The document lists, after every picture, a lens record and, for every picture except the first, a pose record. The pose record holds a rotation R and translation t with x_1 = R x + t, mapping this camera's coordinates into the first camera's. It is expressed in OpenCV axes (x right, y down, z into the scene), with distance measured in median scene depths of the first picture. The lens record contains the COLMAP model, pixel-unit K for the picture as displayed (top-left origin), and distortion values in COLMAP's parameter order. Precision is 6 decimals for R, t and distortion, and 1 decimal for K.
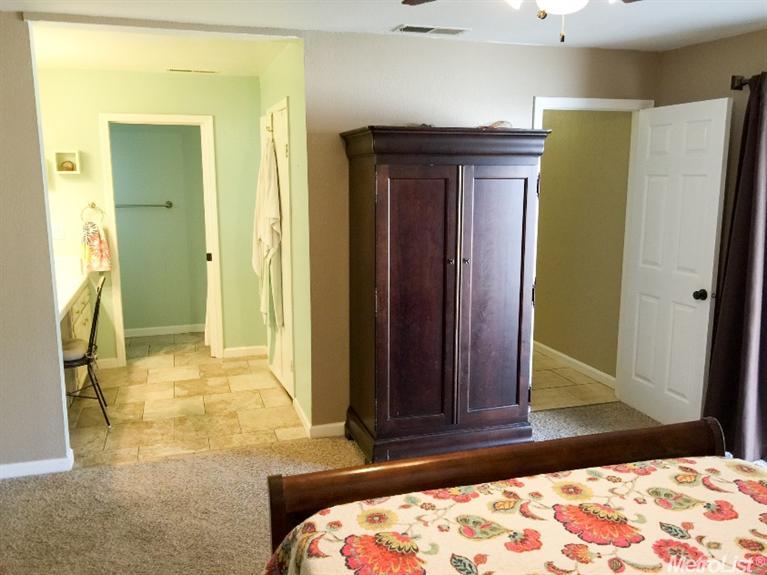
lens RADIAL K [[647.8, 0, 381.8], [0, 647.8, 284.3], [0, 0, 1]] dist [0.071948, -0.105811]
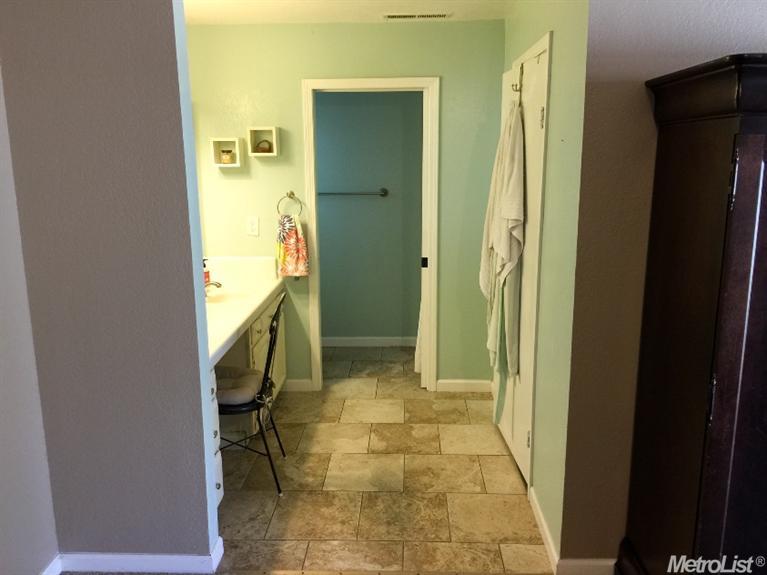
lens RADIAL K [[647.8, 0, 381.8], [0, 647.8, 284.3], [0, 0, 1]] dist [0.071948, -0.105811]
pose [[0.940681, 0.061268, -0.333714, -0.061296], [-0.050797, 0.997907, 0.040020, -0.050584], [0.335467, -0.020694, 0.941825, 0.290233]]
